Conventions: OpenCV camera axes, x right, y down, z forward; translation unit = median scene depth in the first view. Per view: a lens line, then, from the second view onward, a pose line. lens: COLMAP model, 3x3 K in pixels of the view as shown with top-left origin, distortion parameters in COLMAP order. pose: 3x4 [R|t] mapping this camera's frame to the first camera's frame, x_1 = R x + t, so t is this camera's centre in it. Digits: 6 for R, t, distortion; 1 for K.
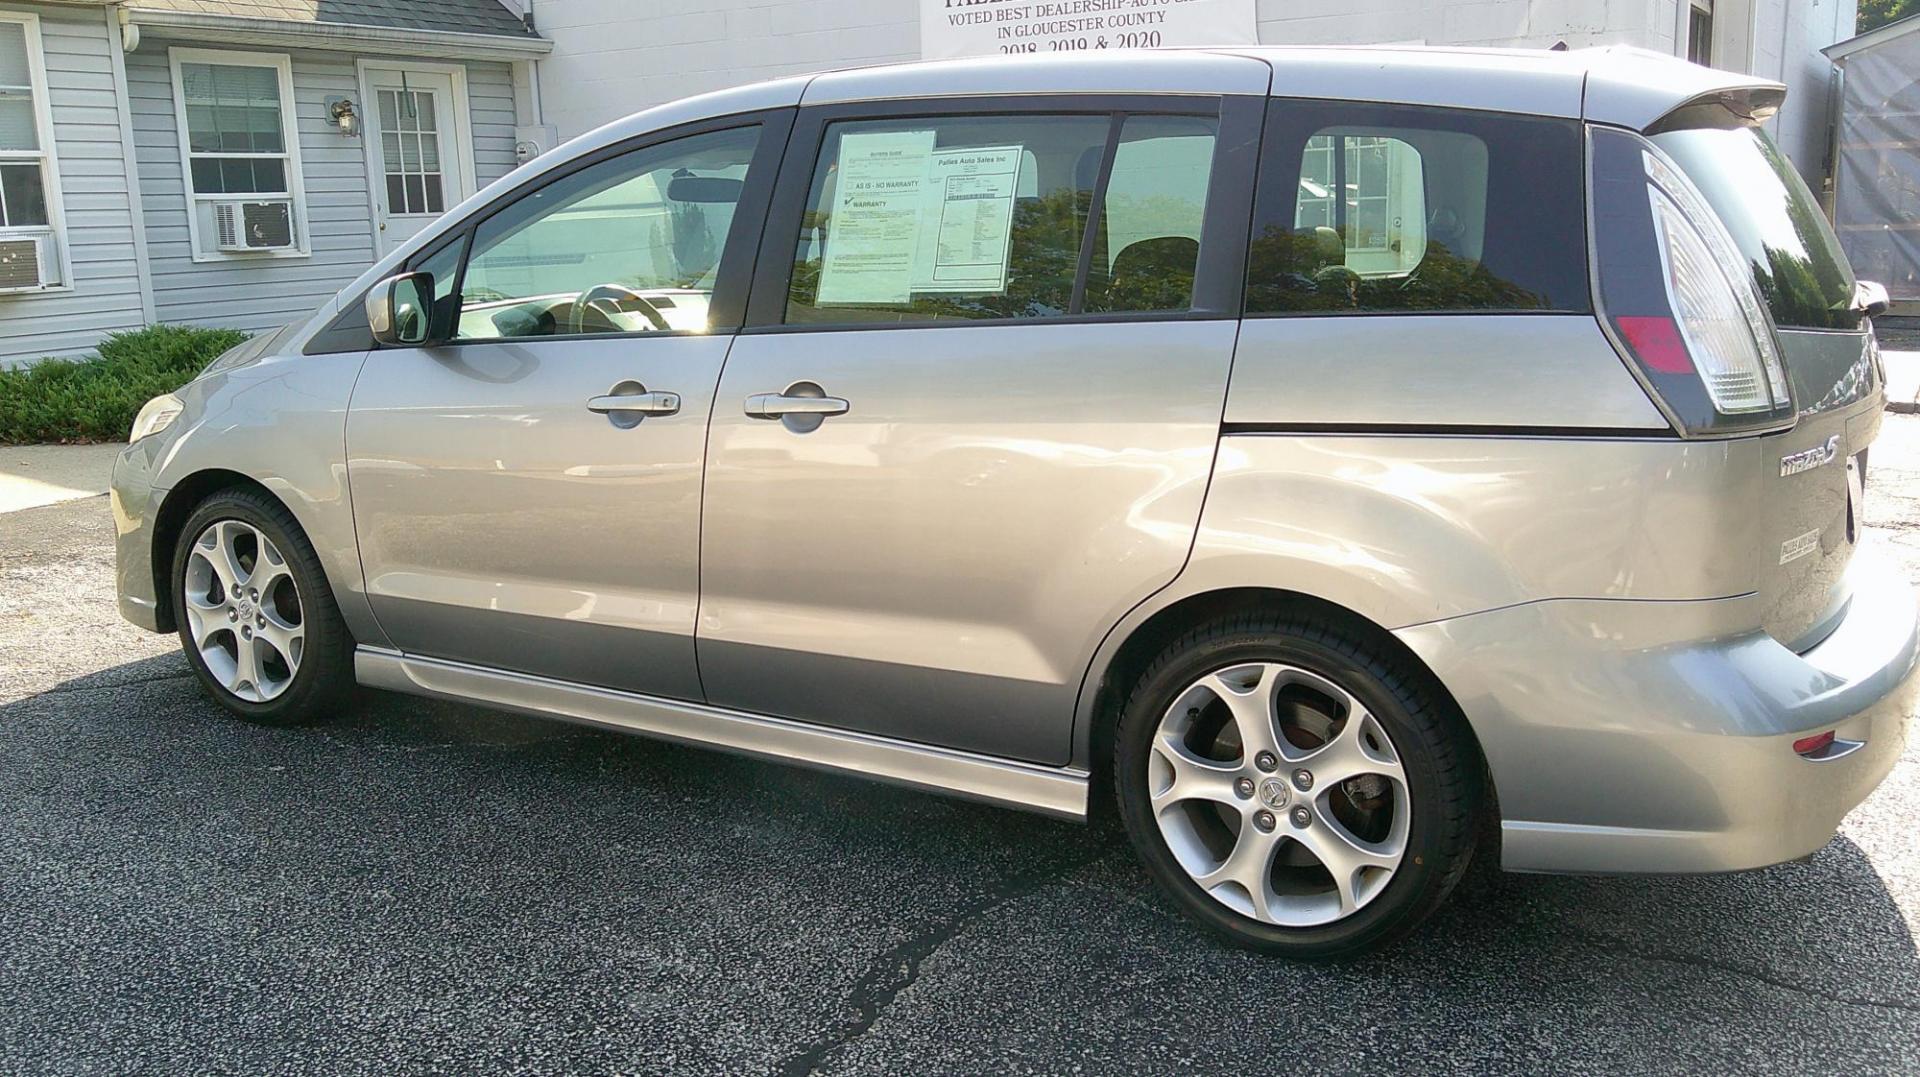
lens RADIAL K [[1705.6, 0, 925.4], [0, 1705.6, 542.3], [0, 0, 1]] dist [0.054998, -0.134860]
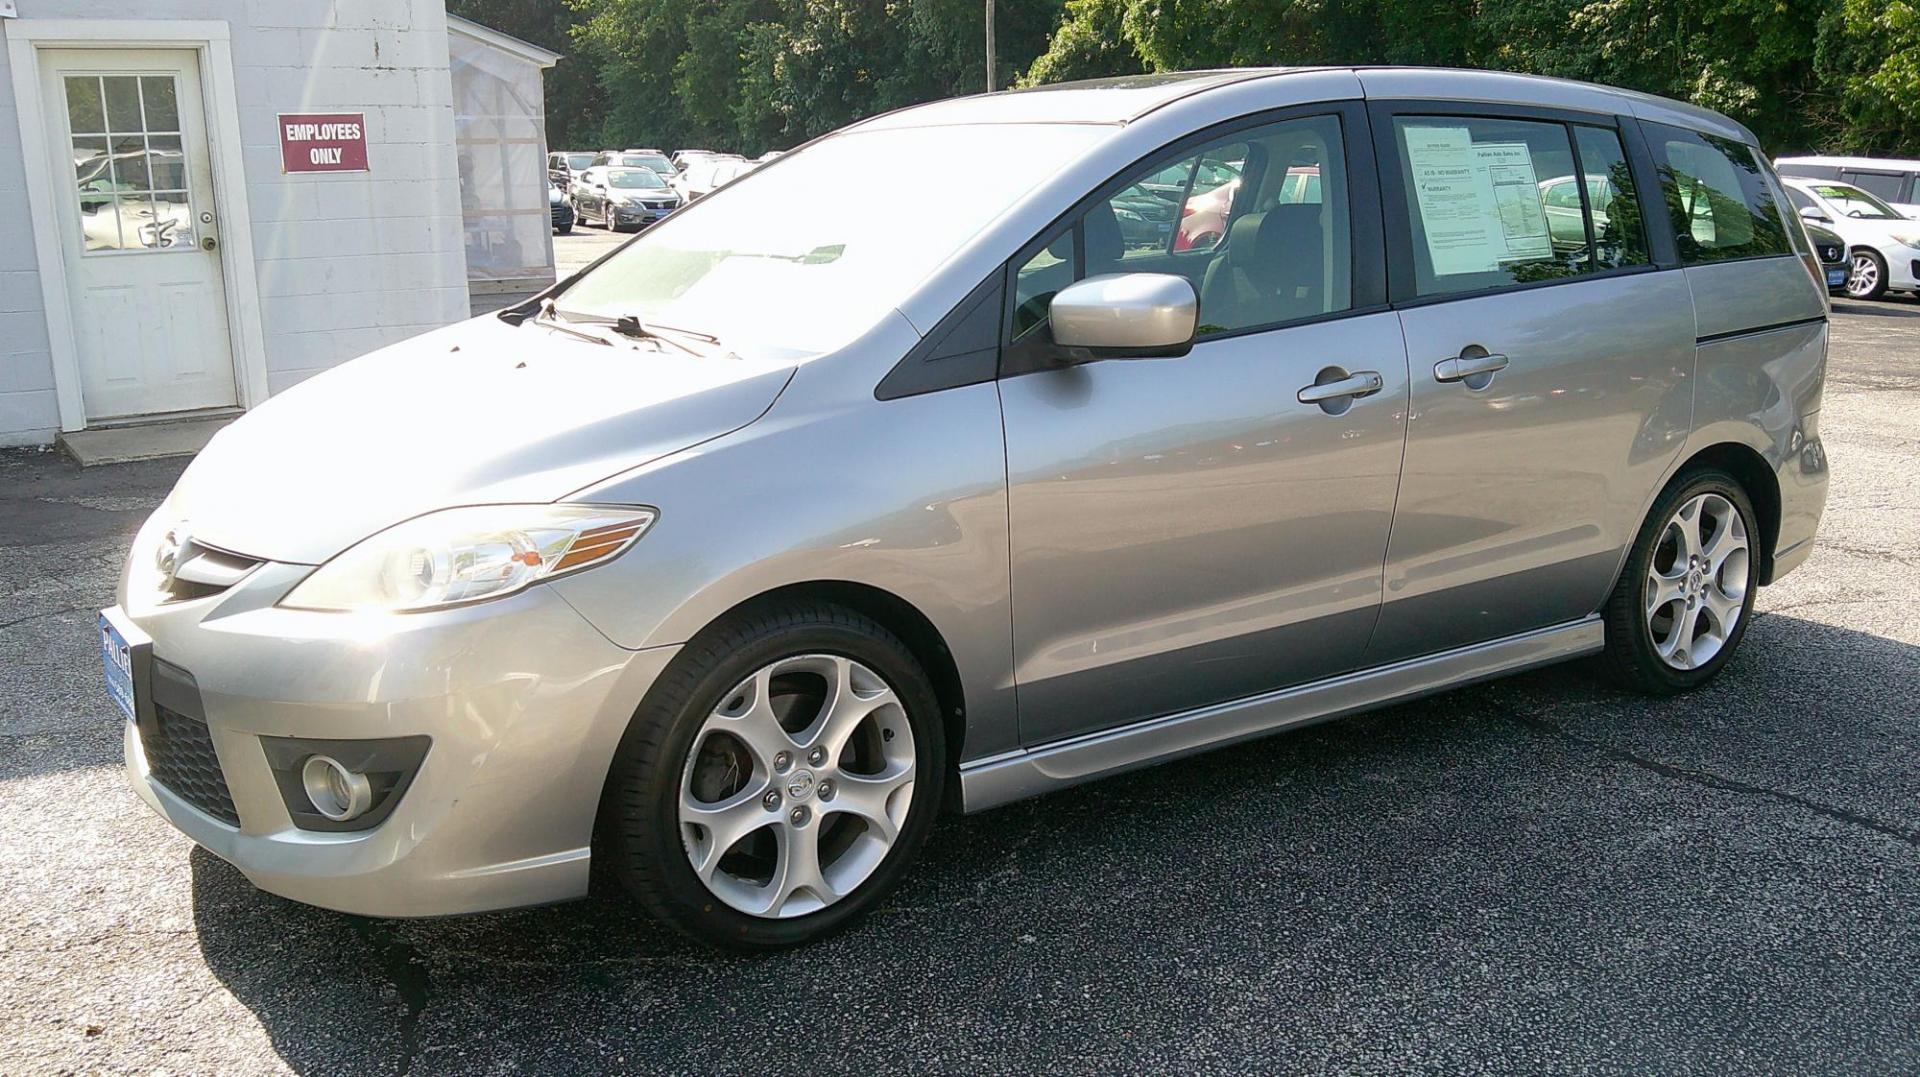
lens RADIAL K [[1705.6, 0, 949.8], [0, 1705.6, 548.4], [0, 0, 1]] dist [0.054998, -0.134860]
pose [[0.403004, -0.182653, 0.896786, -1.030400], [0.178398, 0.976764, 0.118773, -0.130499], [-0.897642, 0.112119, 0.426225, 0.689272]]
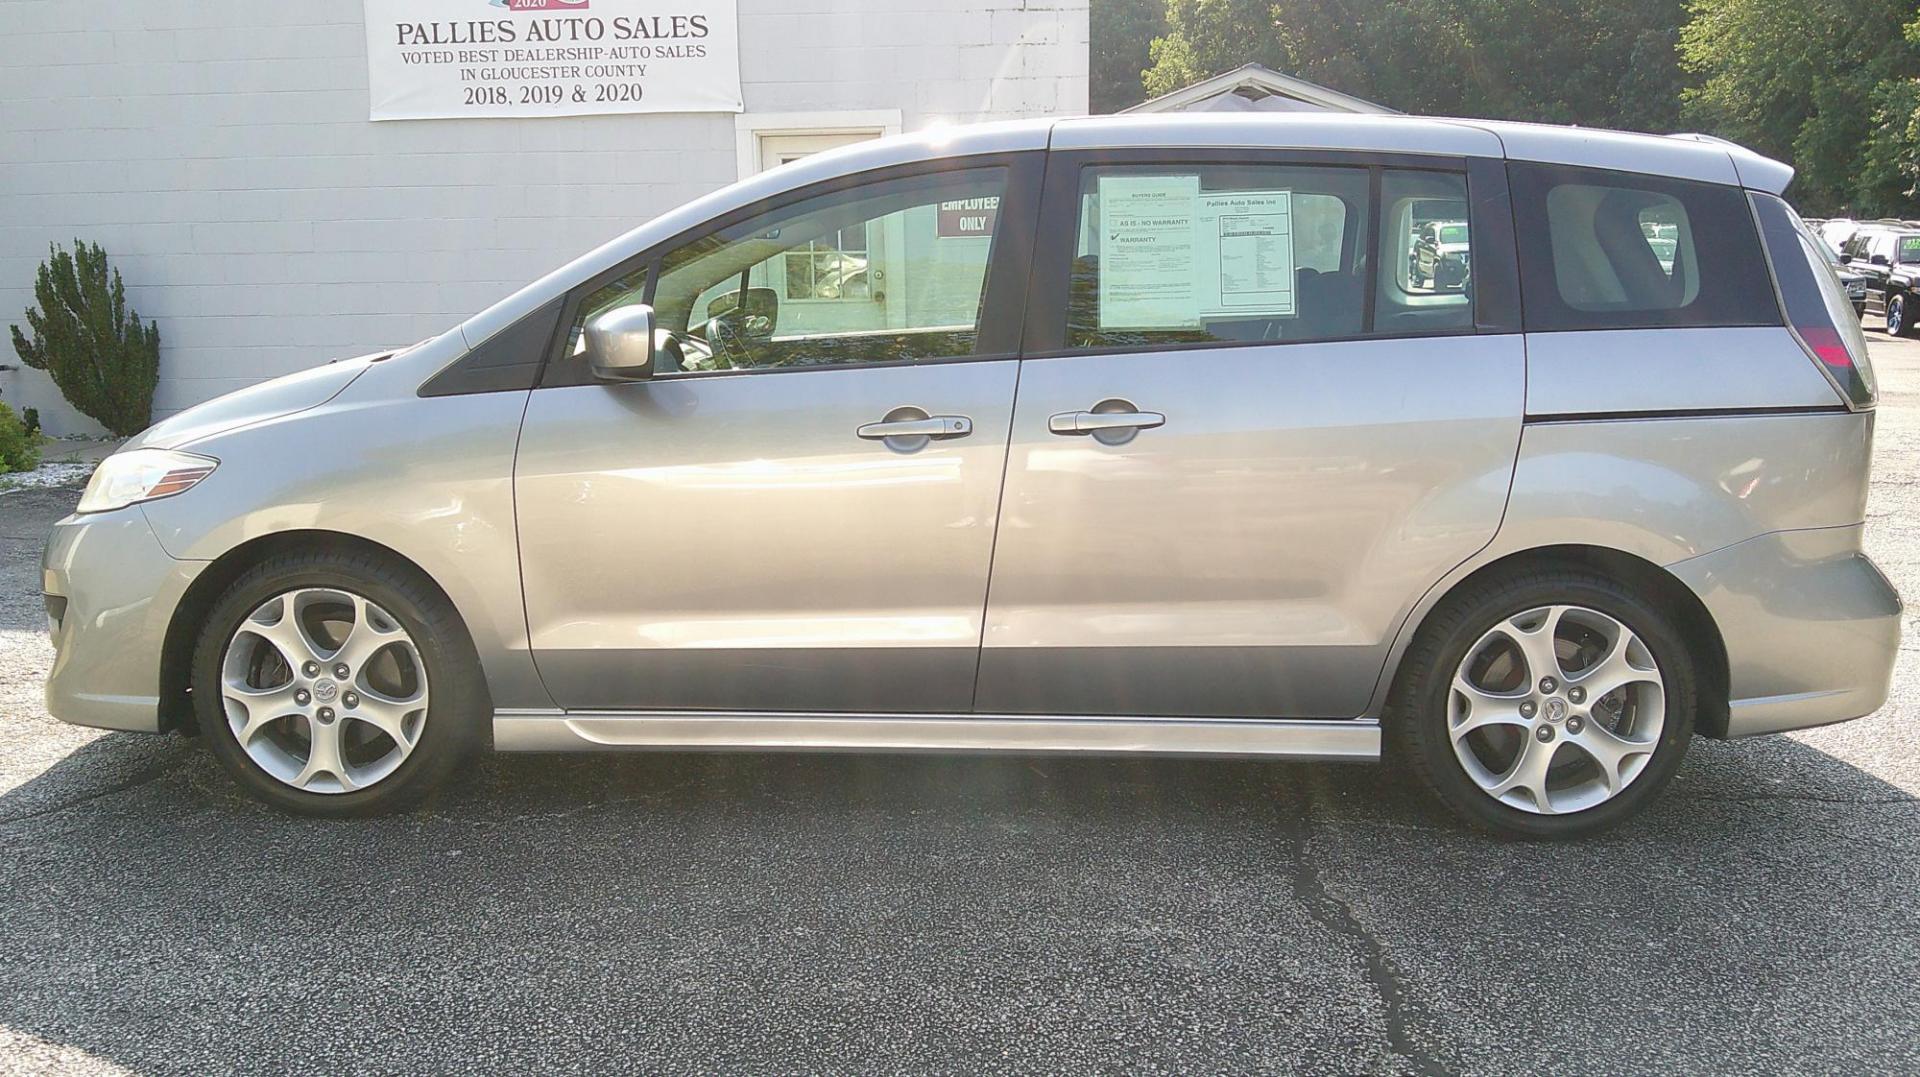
lens RADIAL K [[1705.6, 0, 943.4], [0, 1705.6, 555.6], [0, 0, 1]] dist [0.054998, -0.134860]
pose [[0.870510, -0.071270, 0.486963, -0.580176], [0.083269, 0.996523, -0.003006, 0.000102], [-0.485056, 0.043165, 0.873417, 0.081480]]
